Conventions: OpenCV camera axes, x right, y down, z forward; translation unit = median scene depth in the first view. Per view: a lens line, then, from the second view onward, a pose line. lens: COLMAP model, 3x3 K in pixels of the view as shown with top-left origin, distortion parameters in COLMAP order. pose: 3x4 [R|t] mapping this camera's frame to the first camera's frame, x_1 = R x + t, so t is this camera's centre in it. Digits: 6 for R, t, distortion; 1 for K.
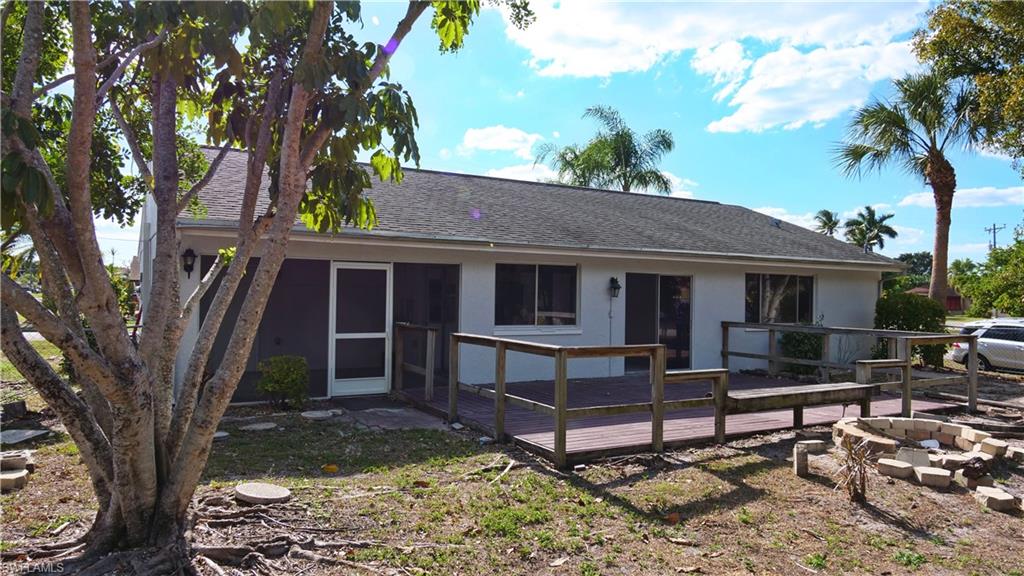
lens RADIAL K [[763.4, 0, 512.0], [0, 763.4, 288.0], [0, 0, 1]] dist [-0.005696, -0.003820]
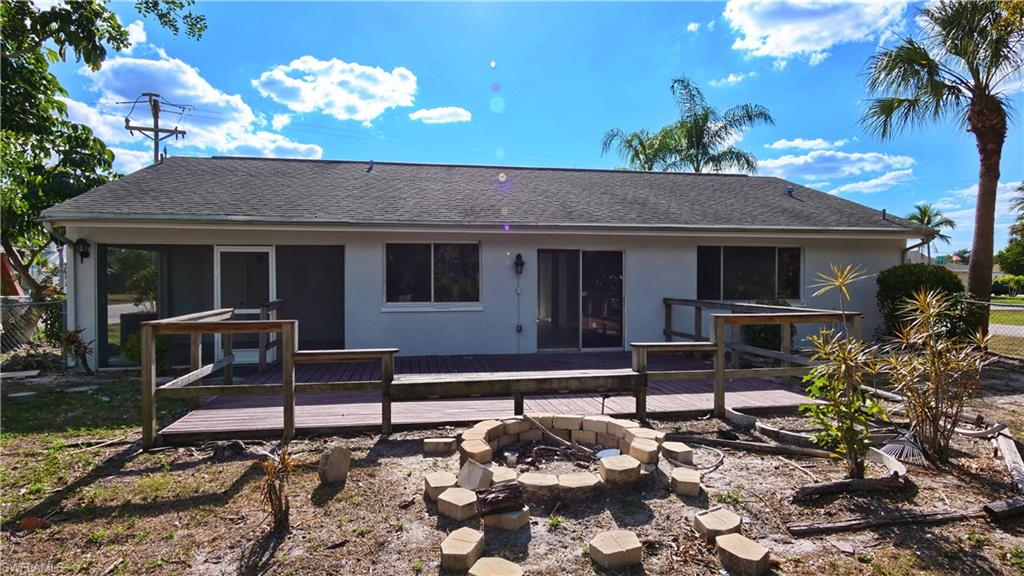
lens RADIAL K [[631.5, 0, 512.0], [0, 631.5, 288.0], [0, 0, 1]] dist [0.001219, -0.000572]
pose [[0.932920, -0.009526, -0.359959, 0.425324], [0.017790, 0.999649, 0.019651, 0.014386], [0.359645, -0.024737, 0.932761, 0.232317]]
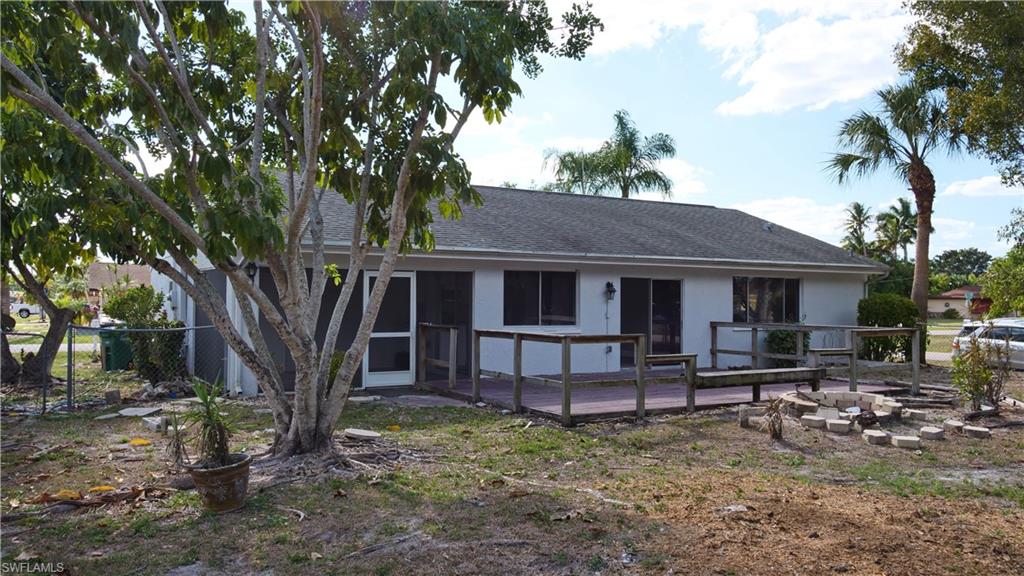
lens RADIAL K [[923.2, 0, 512.0], [0, 923.2, 288.0], [0, 0, 1]] dist [0.003577, 0.003526]
pose [[0.999791, -0.009300, 0.018204, -0.032266], [0.009422, 0.999934, -0.006633, 0.002571], [-0.018141, 0.006803, 0.999812, -0.335522]]
